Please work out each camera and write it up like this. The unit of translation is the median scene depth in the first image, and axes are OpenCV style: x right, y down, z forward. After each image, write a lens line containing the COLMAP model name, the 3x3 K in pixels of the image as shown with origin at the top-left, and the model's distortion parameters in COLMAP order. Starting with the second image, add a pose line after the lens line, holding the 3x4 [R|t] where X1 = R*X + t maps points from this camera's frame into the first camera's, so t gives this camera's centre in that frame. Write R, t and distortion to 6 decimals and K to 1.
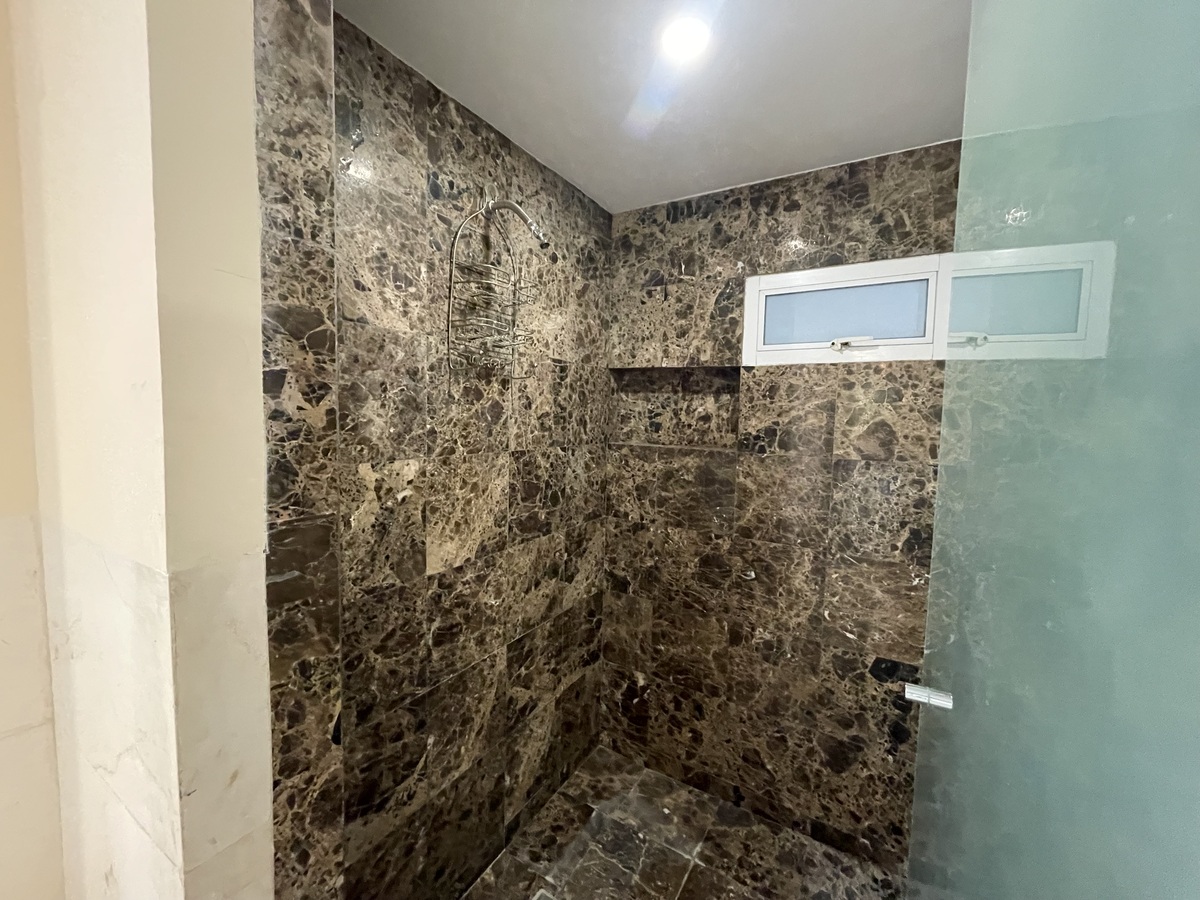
lens RADIAL K [[484.0, 0, 599.2], [0, 484.0, 444.4], [0, 0, 1]] dist [-0.007308, 0.000276]
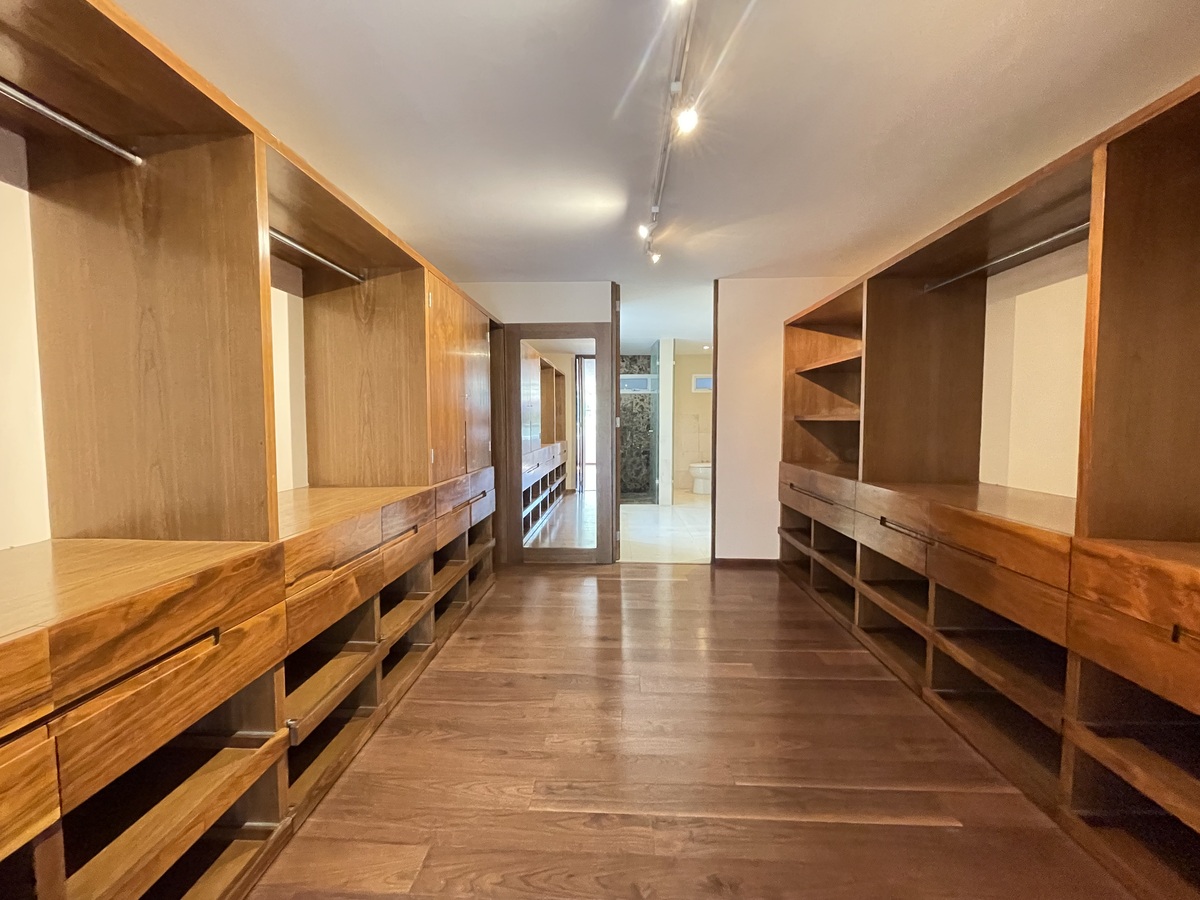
lens RADIAL K [[484.0, 0, 598.0], [0, 484.0, 450.5], [0, 0, 1]] dist [-0.007308, 0.000276]
pose [[0.872790, -0.050775, 0.485448, -2.088824], [0.056244, 0.998412, 0.003305, 0.351764], [-0.484845, 0.024419, 0.874259, -2.916735]]
